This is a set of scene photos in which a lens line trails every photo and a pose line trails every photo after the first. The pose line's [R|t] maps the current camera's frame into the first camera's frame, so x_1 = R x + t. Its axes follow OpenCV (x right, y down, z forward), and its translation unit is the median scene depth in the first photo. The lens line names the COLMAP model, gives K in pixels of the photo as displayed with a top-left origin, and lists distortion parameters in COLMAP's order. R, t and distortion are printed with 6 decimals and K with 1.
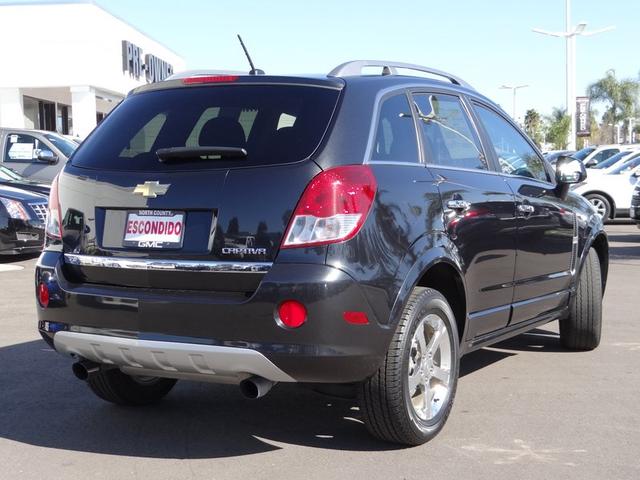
lens RADIAL K [[1067.2, 0, 320.4], [0, 1067.2, 239.3], [0, 0, 1]] dist [-0.053735, 0.000000]
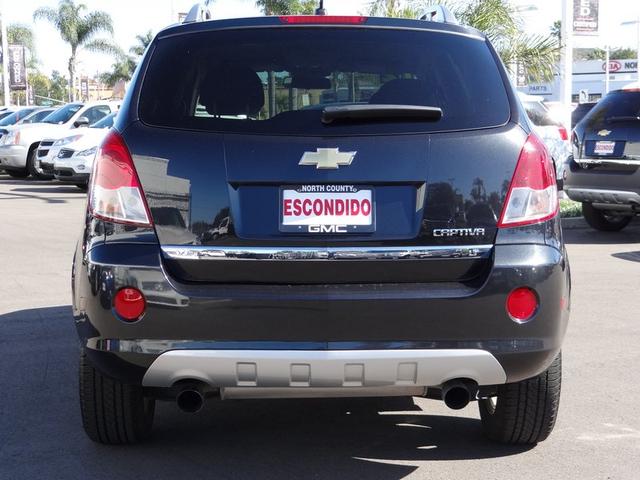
lens RADIAL K [[1199.1, 0, 321.6], [0, 1199.1, 241.2], [0, 0, 1]] dist [0.165000, 0.000000]
pose [[0.859878, -0.043604, 0.508633, -0.610965], [0.029395, 0.998922, 0.035941, -0.017817], [-0.509652, -0.015953, 0.860233, 0.241134]]
